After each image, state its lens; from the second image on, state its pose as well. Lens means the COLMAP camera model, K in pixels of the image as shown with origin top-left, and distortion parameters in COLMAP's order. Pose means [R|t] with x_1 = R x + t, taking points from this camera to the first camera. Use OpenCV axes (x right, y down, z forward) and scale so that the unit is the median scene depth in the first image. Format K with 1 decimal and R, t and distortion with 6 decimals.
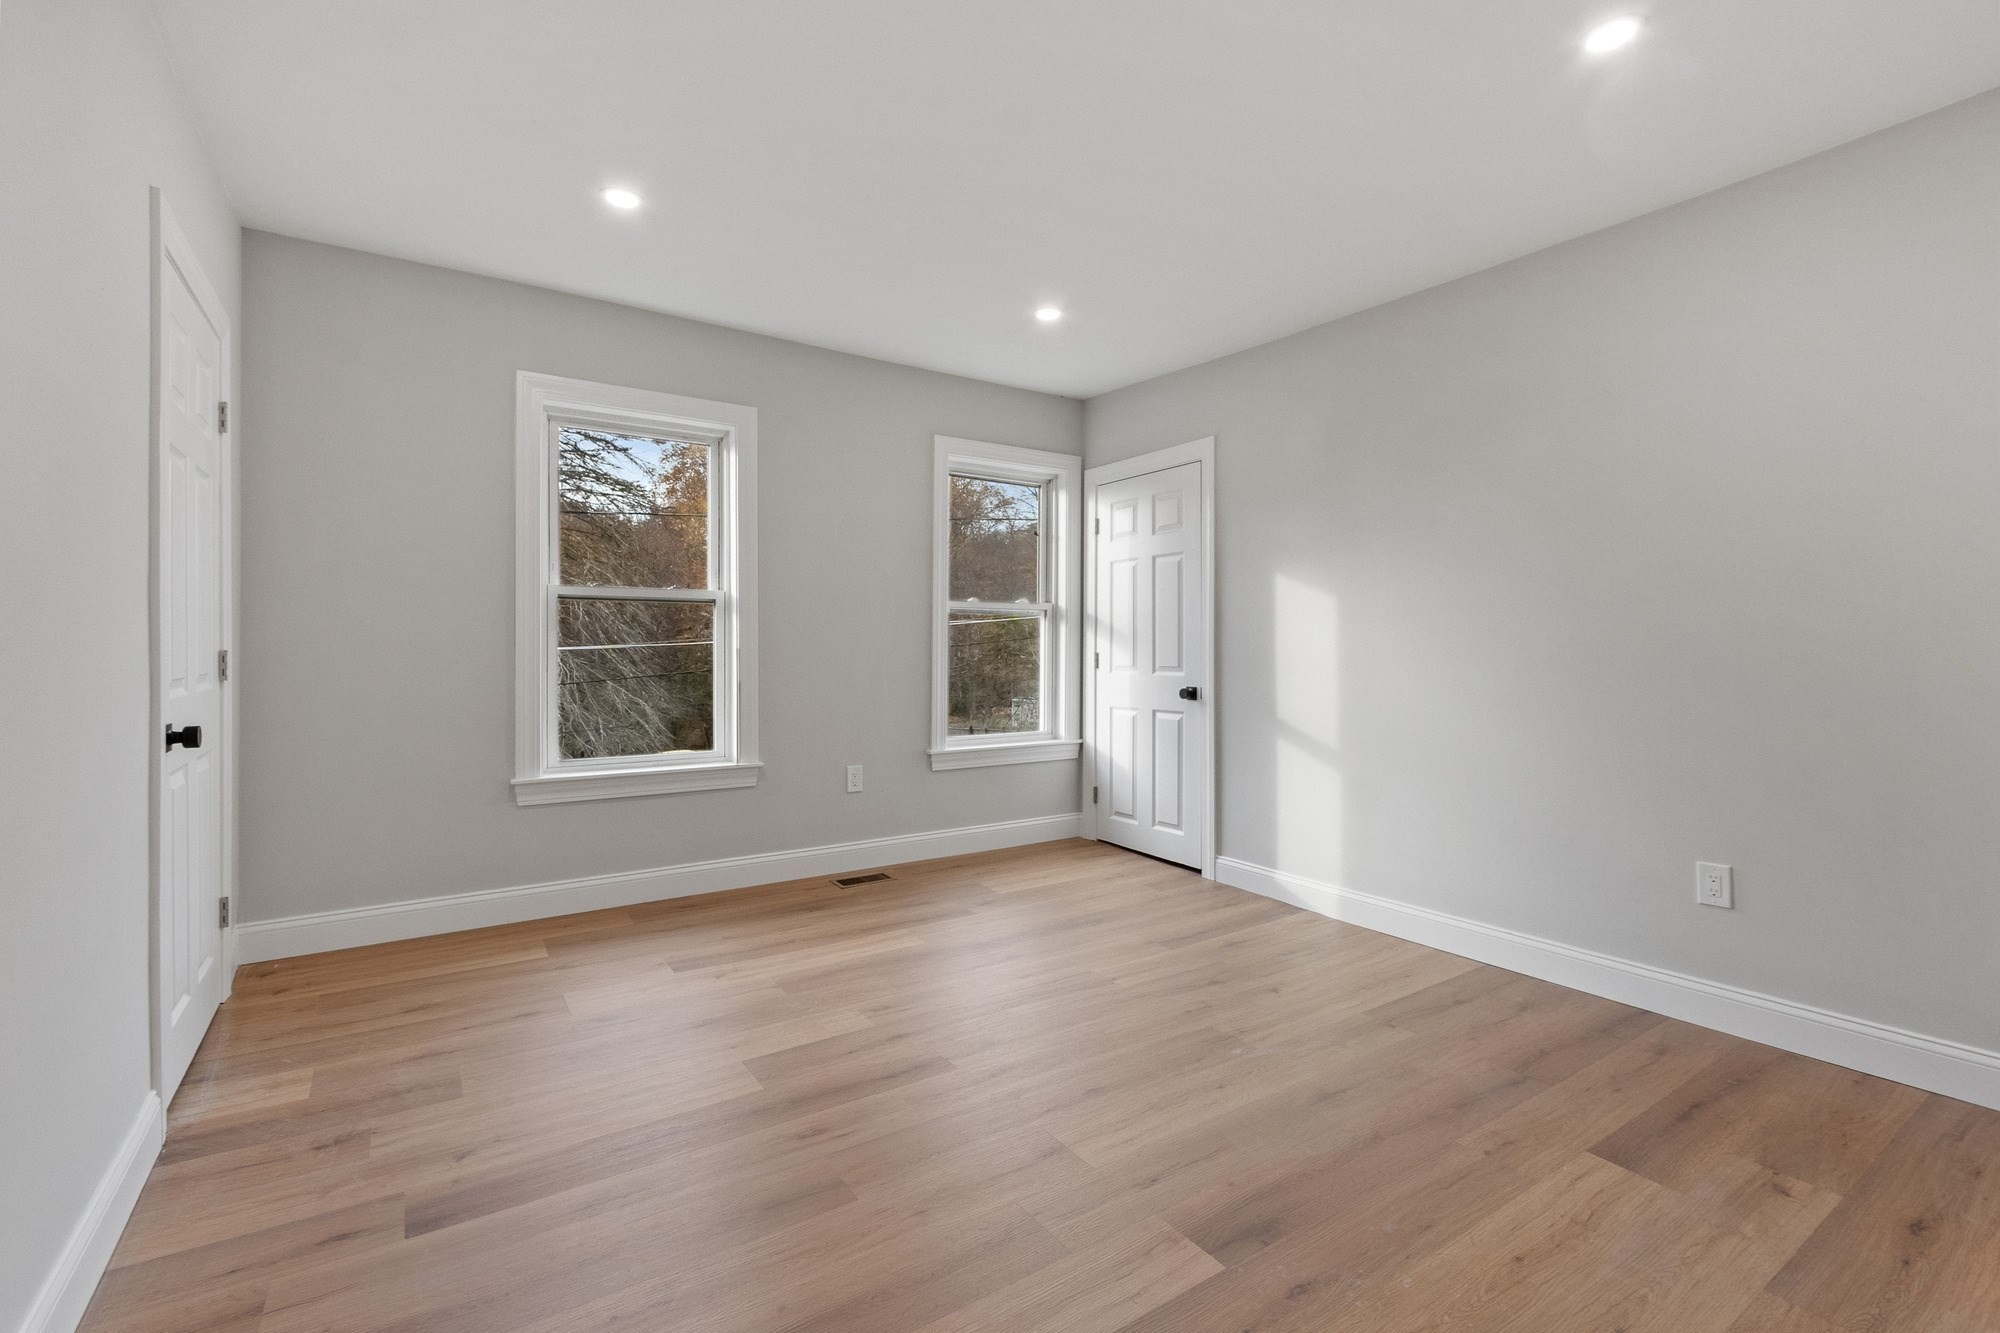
lens RADIAL K [[893.4, 0, 1005.3], [0, 893.4, 655.5], [0, 0, 1]] dist [0.000595, 0.000267]
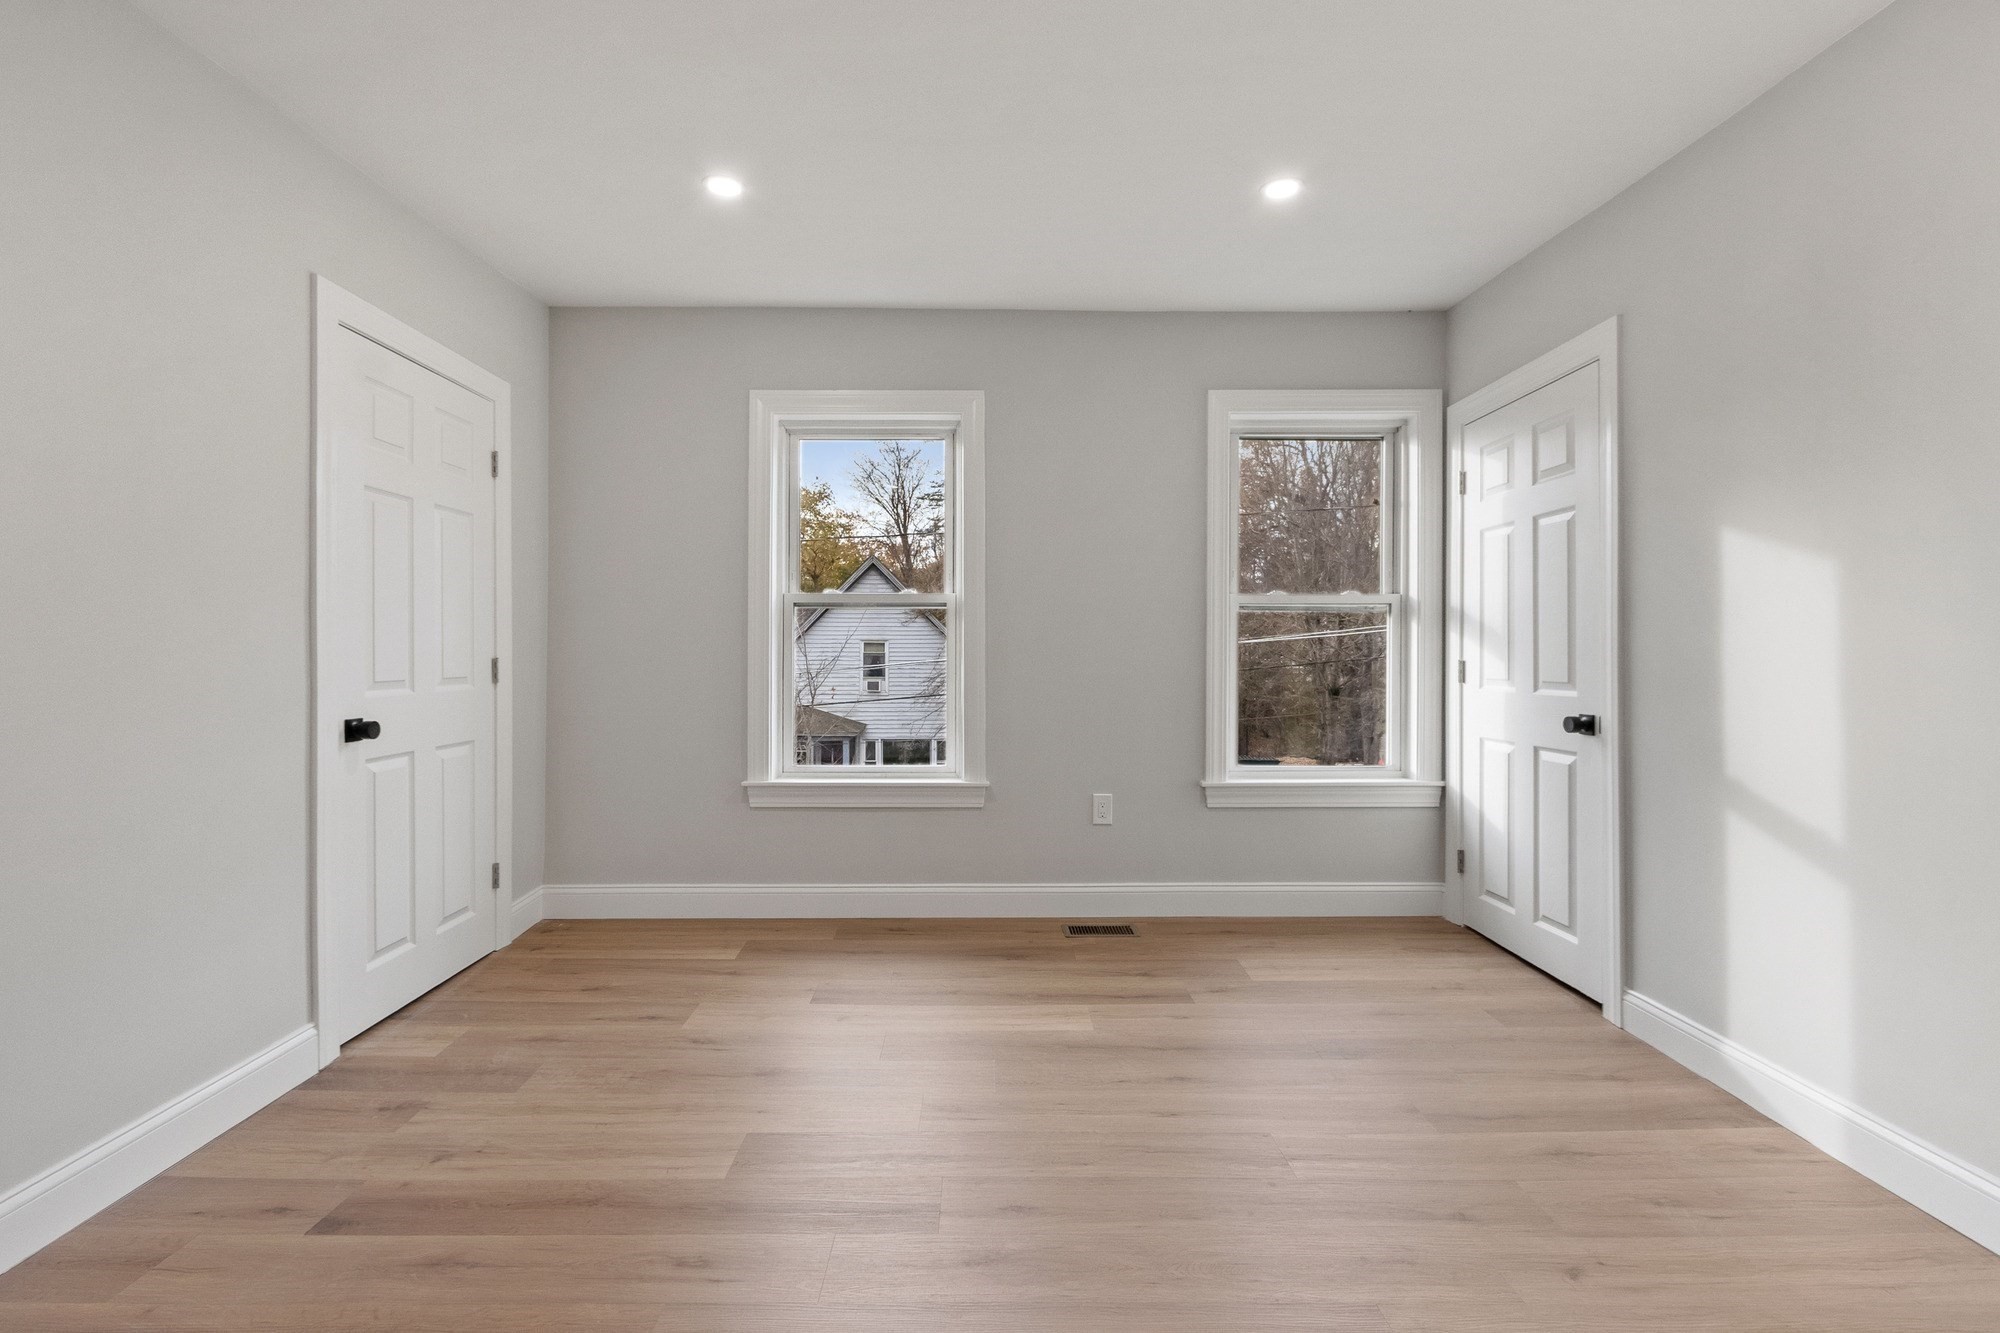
lens RADIAL K [[893.4, 0, 987.7], [0, 893.4, 654.2], [0, 0, 1]] dist [0.000595, 0.000267]
pose [[0.827766, -0.003108, -0.561065, 0.238851], [-0.003132, 0.999943, -0.010160, 0.000124], [0.561065, 0.010167, 0.827709, 0.257358]]
